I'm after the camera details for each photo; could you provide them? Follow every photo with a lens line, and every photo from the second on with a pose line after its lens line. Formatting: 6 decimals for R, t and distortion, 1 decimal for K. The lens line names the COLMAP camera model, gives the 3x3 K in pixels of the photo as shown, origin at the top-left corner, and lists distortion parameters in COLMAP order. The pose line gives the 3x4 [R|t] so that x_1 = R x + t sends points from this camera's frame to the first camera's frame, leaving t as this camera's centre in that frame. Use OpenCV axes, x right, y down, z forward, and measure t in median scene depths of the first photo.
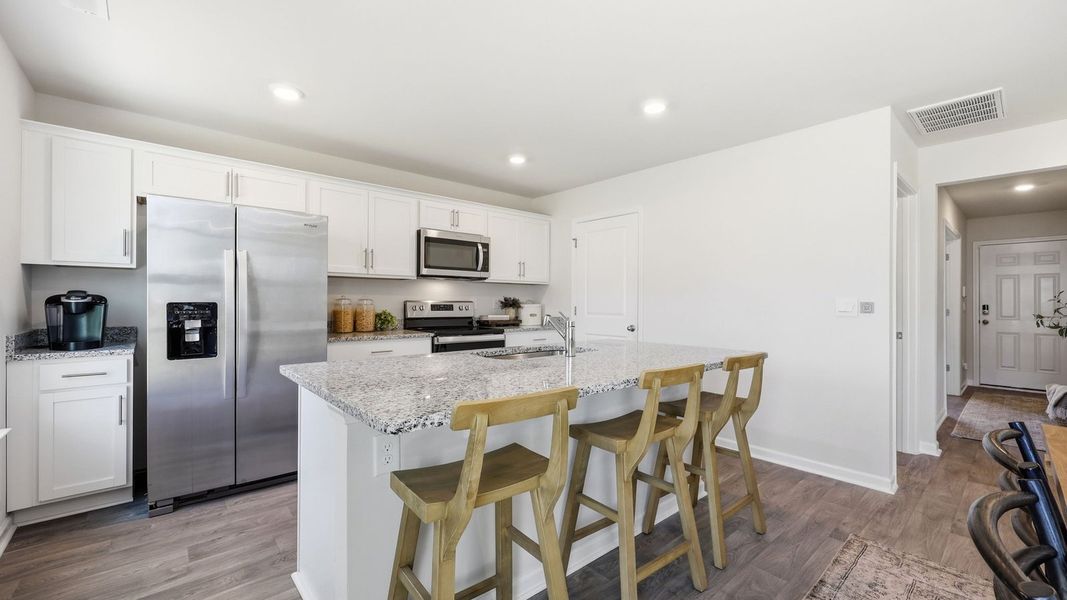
lens RADIAL K [[430.9, 0, 534.3], [0, 430.9, 301.1], [0, 0, 1]] dist [-0.000825, -0.000557]
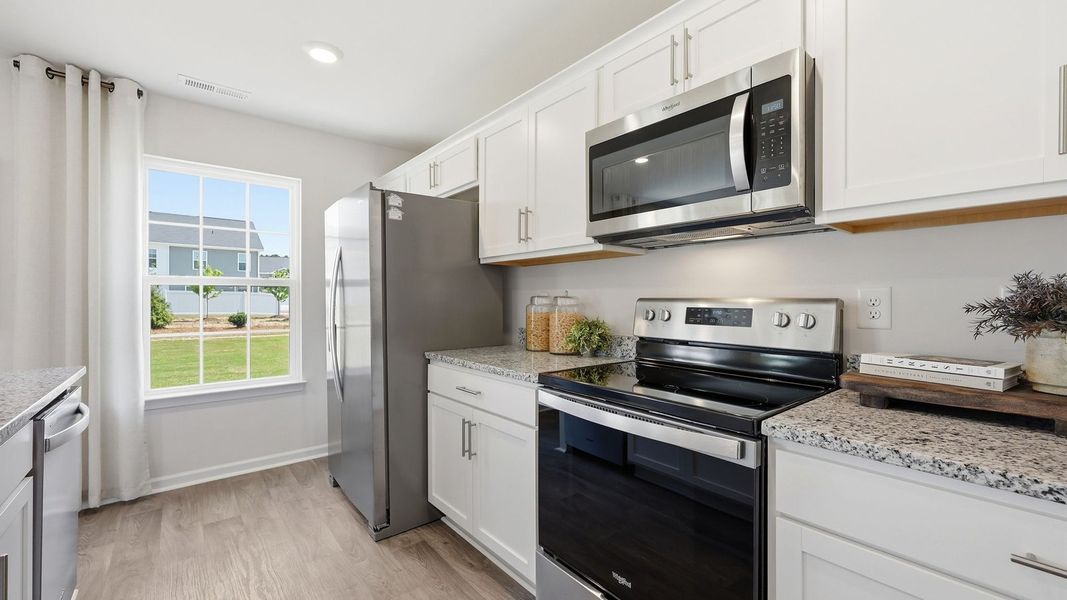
lens RADIAL K [[430.9, 0, 531.3], [0, 430.9, 298.6], [0, 0, 1]] dist [-0.000825, -0.000557]
pose [[-0.019741, -0.006900, -0.999781, 0.185416], [0.000748, 0.999976, -0.006916, 0.002719], [0.999805, -0.000884, -0.019735, 1.017852]]
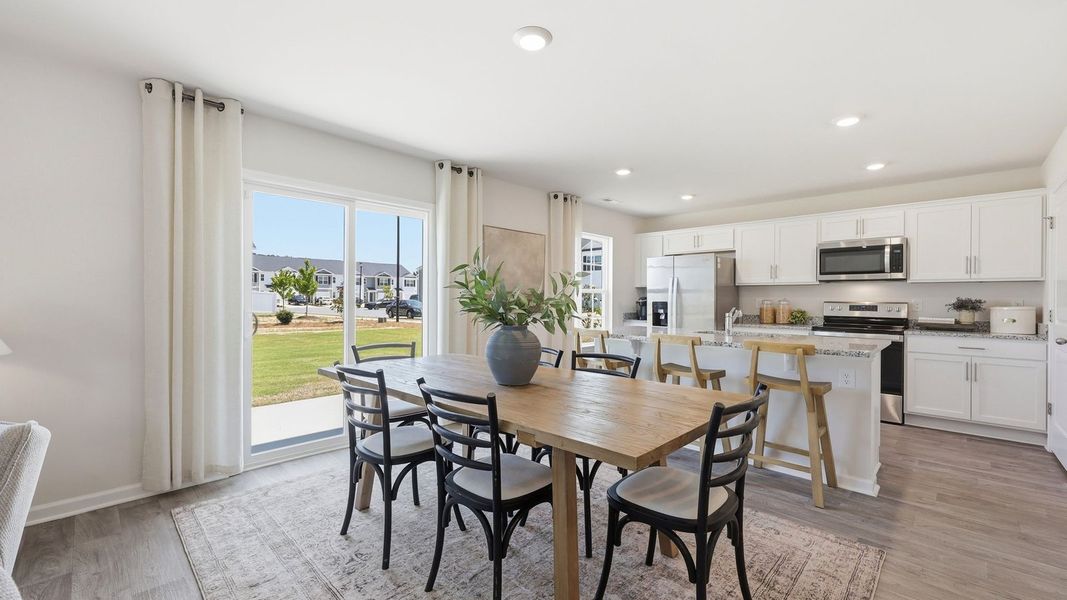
lens RADIAL K [[430.9, 0, 537.0], [0, 430.9, 299.0], [0, 0, 1]] dist [-0.000825, -0.000557]
pose [[0.083533, -0.005756, -0.996488, 0.962496], [-0.006393, 0.999960, -0.006312, 0.004906], [0.996485, 0.006898, 0.083493, 0.102360]]
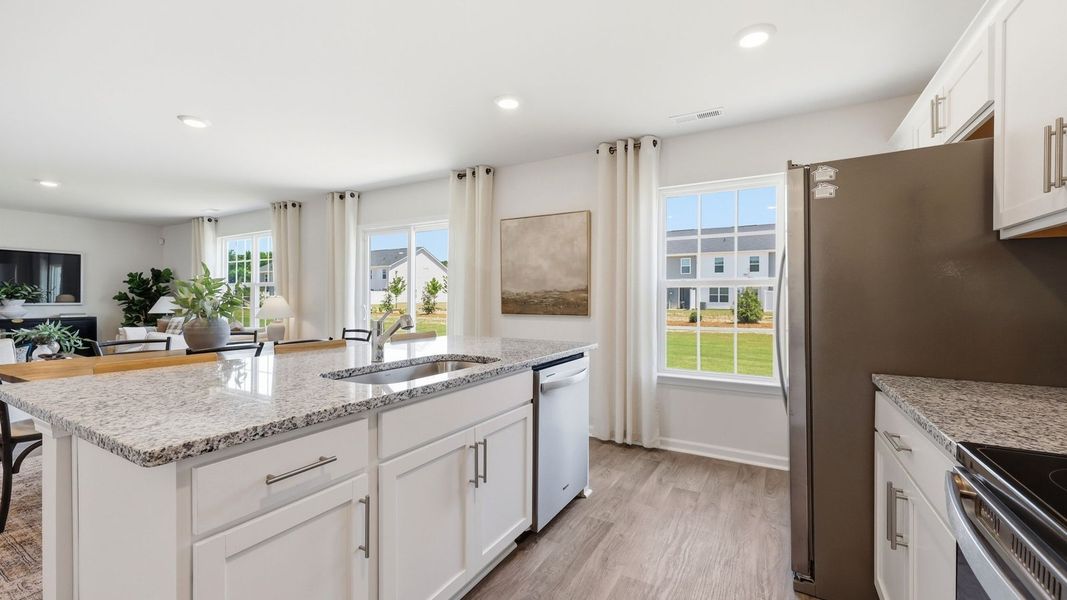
lens RADIAL K [[430.9, 0, 539.4], [0, 430.9, 299.0], [0, 0, 1]] dist [-0.000825, -0.000557]
pose [[-0.943784, -0.007443, -0.330478, 0.040128], [-0.008196, 0.999966, 0.000884, 0.000700], [0.330460, 0.003543, -0.943813, 1.156980]]
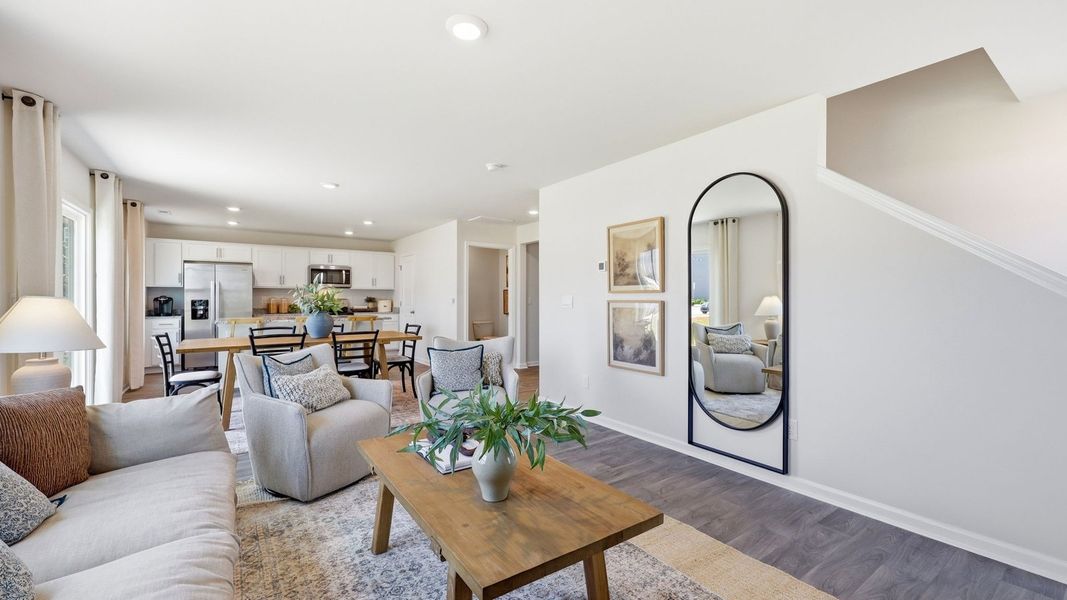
lens RADIAL K [[430.9, 0, 535.3], [0, 430.9, 296.6], [0, 0, 1]] dist [-0.000825, -0.000557]
pose [[0.994582, -0.005642, -0.103804, 1.146002], [0.005221, 0.999977, -0.004326, 0.003450], [0.103826, 0.003761, 0.994588, -1.075478]]
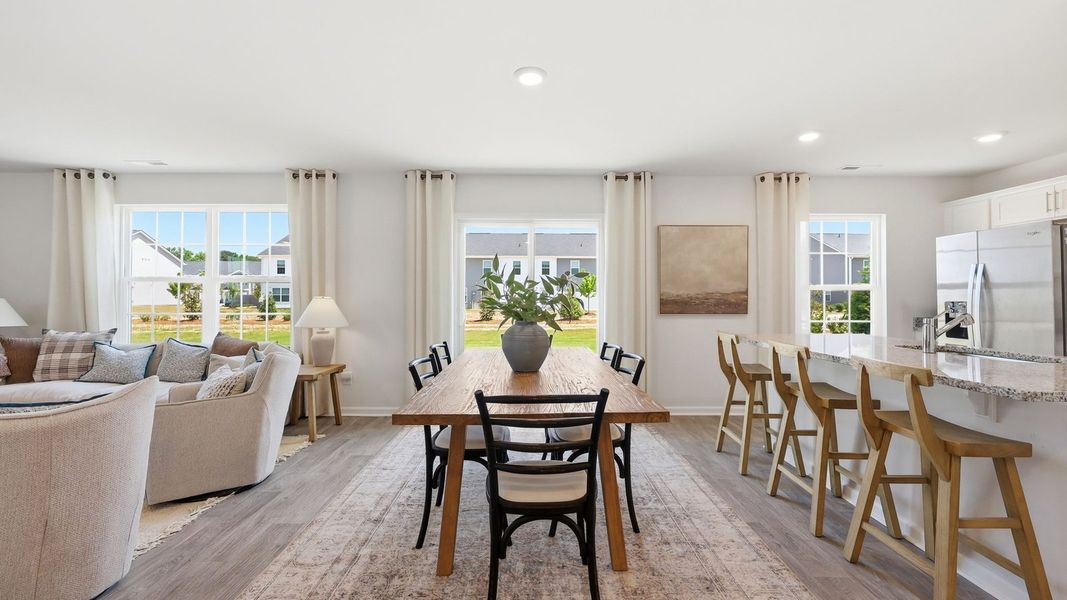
lens RADIAL K [[430.9, 0, 539.5], [0, 430.9, 294.8], [0, 0, 1]] dist [-0.000825, -0.000557]
pose [[-0.647552, -0.012845, -0.761913, 0.889626], [-0.005440, 0.999910, -0.012234, 0.003996], [0.762002, -0.003777, -0.647563, 0.574758]]
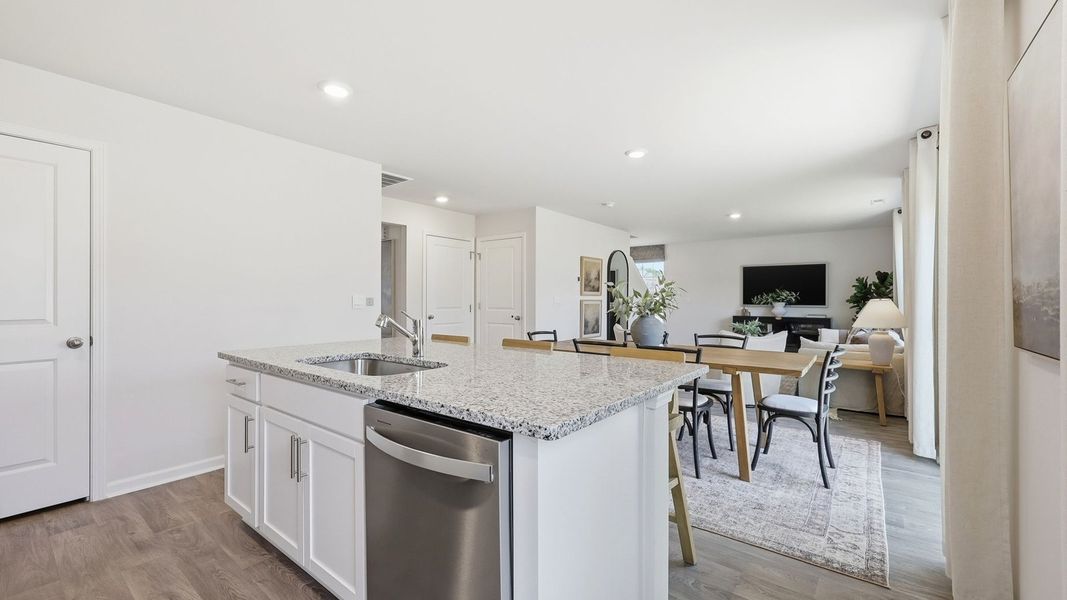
lens RADIAL K [[430.9, 0, 538.7], [0, 430.9, 299.4], [0, 0, 1]] dist [-0.000825, -0.000557]
pose [[-0.194034, -0.007451, 0.980967, -0.530975], [-0.004491, 0.999967, 0.006707, -0.003915], [-0.980985, -0.003104, -0.194061, 0.557128]]
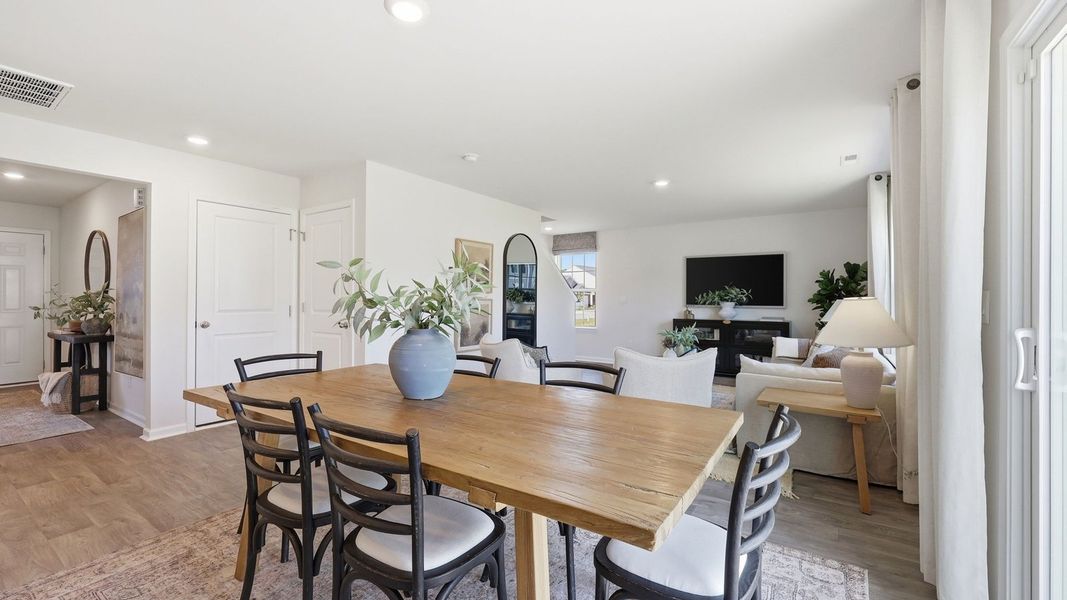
lens RADIAL K [[430.9, 0, 541.1], [0, 430.9, 297.1], [0, 0, 1]] dist [-0.000825, -0.000557]
pose [[-0.254339, -0.003861, 0.967107, -0.118391], [-0.005723, 0.999981, 0.002487, -0.000561], [-0.967098, -0.004902, -0.254357, 0.109584]]
